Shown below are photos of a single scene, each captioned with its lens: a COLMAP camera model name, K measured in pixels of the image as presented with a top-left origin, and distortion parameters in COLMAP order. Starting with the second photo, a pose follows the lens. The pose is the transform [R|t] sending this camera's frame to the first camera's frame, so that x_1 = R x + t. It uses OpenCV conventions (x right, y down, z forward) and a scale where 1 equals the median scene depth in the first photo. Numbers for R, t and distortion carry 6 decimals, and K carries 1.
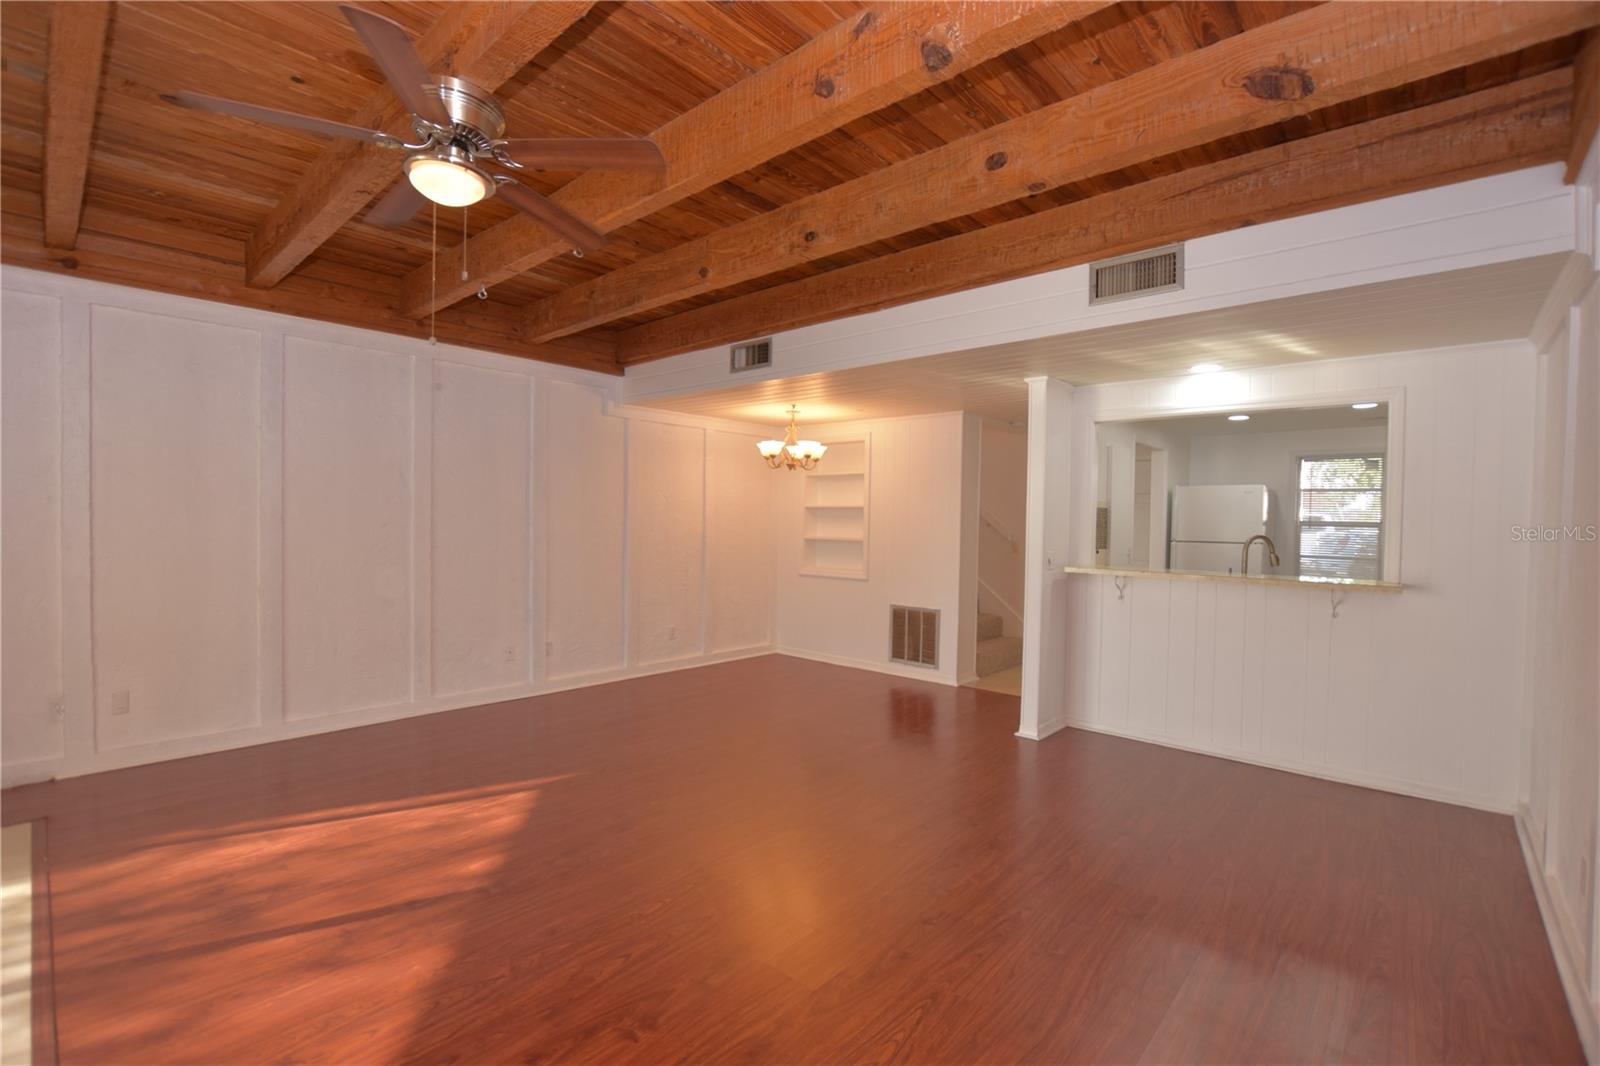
lens RADIAL K [[712.8, 0, 793.0], [0, 712.8, 534.5], [0, 0, 1]] dist [-0.034465, 0.005580]
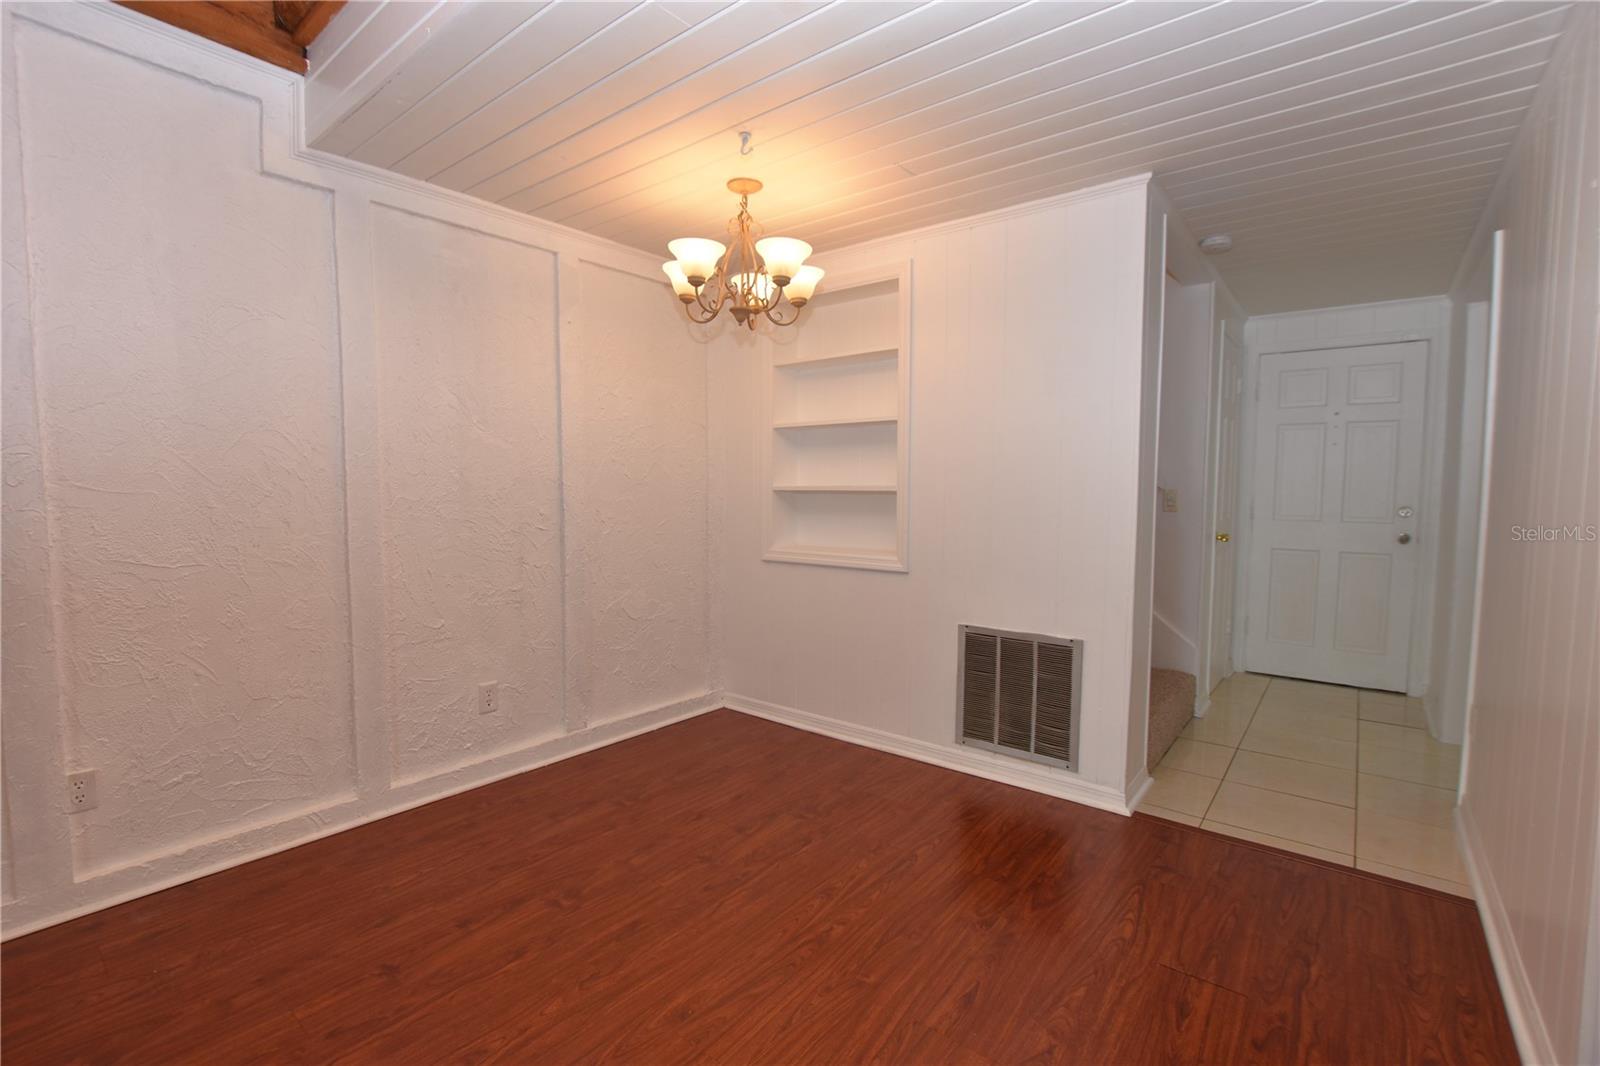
lens RADIAL K [[712.8, 0, 793.0], [0, 712.8, 534.5], [0, 0, 1]] dist [-0.034465, 0.005580]
pose [[0.998264, -0.016050, 0.056669, 0.000935], [0.013327, 0.998753, 0.048110, 0.014926], [-0.057371, -0.047271, 0.997233, 0.553933]]
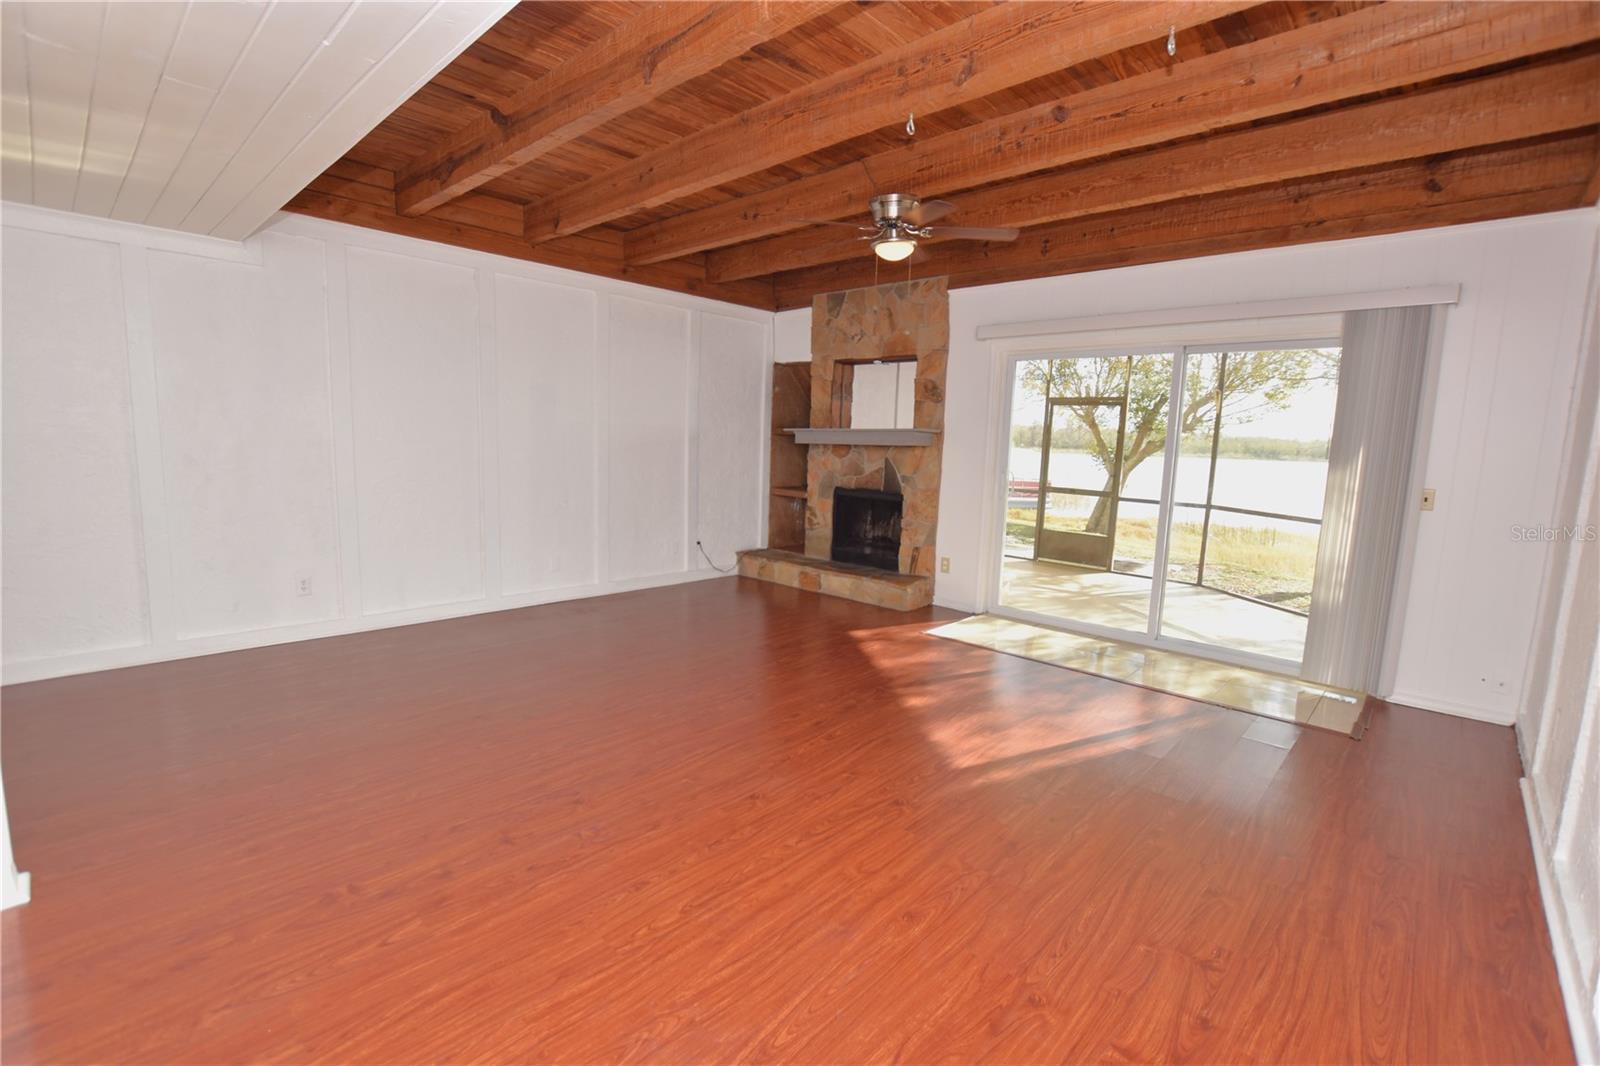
lens RADIAL K [[712.8, 0, 793.0], [0, 712.8, 534.5], [0, 0, 1]] dist [-0.034465, 0.005580]
pose [[-0.998867, -0.046000, 0.012188, -0.095982], [-0.043666, 0.987797, 0.149501, -0.014024], [-0.018917, 0.148799, -0.988686, 0.992317]]
